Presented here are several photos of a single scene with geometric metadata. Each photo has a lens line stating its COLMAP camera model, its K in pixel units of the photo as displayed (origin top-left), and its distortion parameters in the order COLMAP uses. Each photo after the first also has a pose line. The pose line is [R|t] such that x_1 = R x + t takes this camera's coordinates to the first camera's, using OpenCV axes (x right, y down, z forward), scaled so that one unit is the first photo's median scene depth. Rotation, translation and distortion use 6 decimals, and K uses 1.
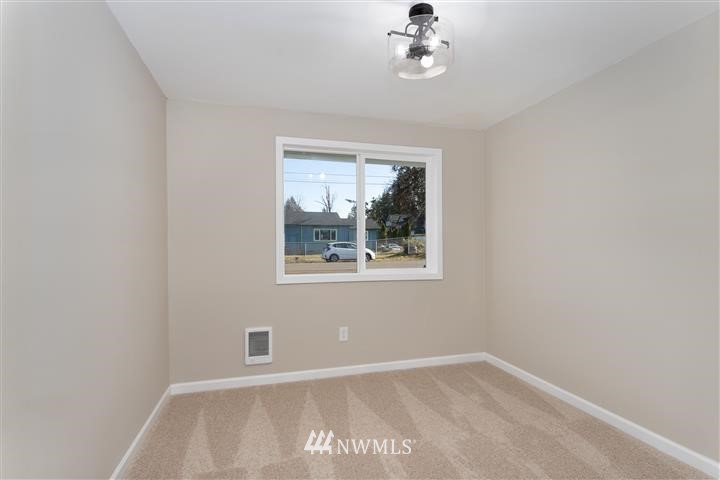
lens RADIAL K [[342.6, 0, 377.4], [0, 342.6, 239.2], [0, 0, 1]] dist [0.005652, 0.001360]
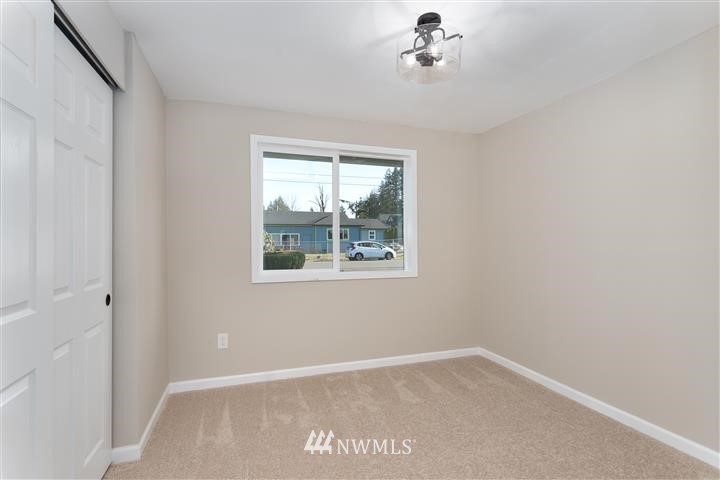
lens RADIAL K [[342.6, 0, 359.6], [0, 342.6, 237.0], [0, 0, 1]] dist [0.005652, 0.001360]
pose [[0.998705, 0.004077, 0.050721, -0.097604], [-0.003836, 0.999981, -0.004863, -0.000003], [-0.050740, 0.004662, 0.998701, -0.026752]]
